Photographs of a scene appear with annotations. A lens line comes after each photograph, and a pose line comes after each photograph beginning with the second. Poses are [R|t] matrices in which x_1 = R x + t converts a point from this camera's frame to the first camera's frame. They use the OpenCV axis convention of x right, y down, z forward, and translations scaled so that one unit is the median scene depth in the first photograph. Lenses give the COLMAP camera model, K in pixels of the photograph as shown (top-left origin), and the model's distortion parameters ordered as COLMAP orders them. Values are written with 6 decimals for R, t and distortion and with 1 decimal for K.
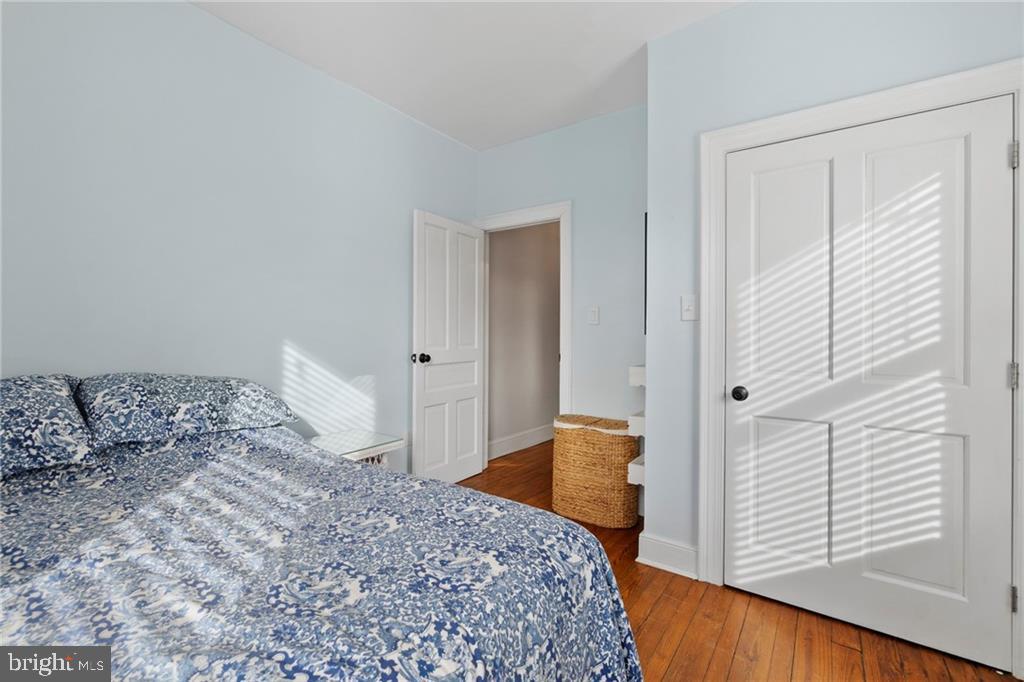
lens RADIAL K [[442.3, 0, 509.0], [0, 442.3, 332.6], [0, 0, 1]] dist [-0.001423, 0.000007]
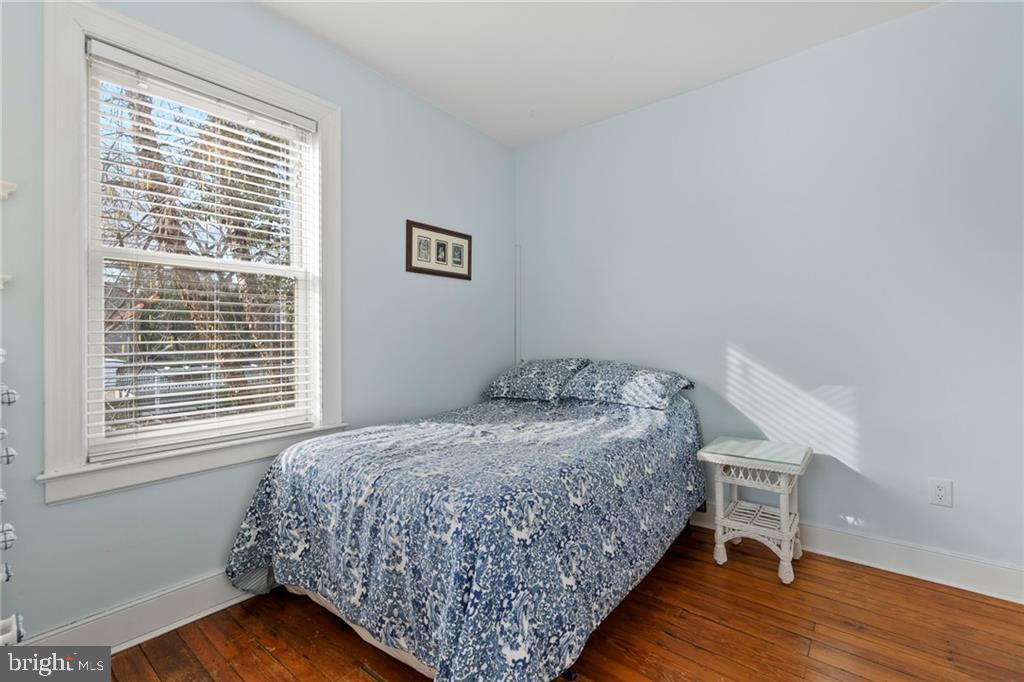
lens RADIAL K [[442.3, 0, 509.0], [0, 442.3, 332.6], [0, 0, 1]] dist [-0.001423, 0.000007]
pose [[-0.049380, -0.016799, -0.998639, 0.599737], [0.001796, 0.999855, -0.016908, 0.009993], [0.998778, -0.002628, -0.049343, 0.515779]]
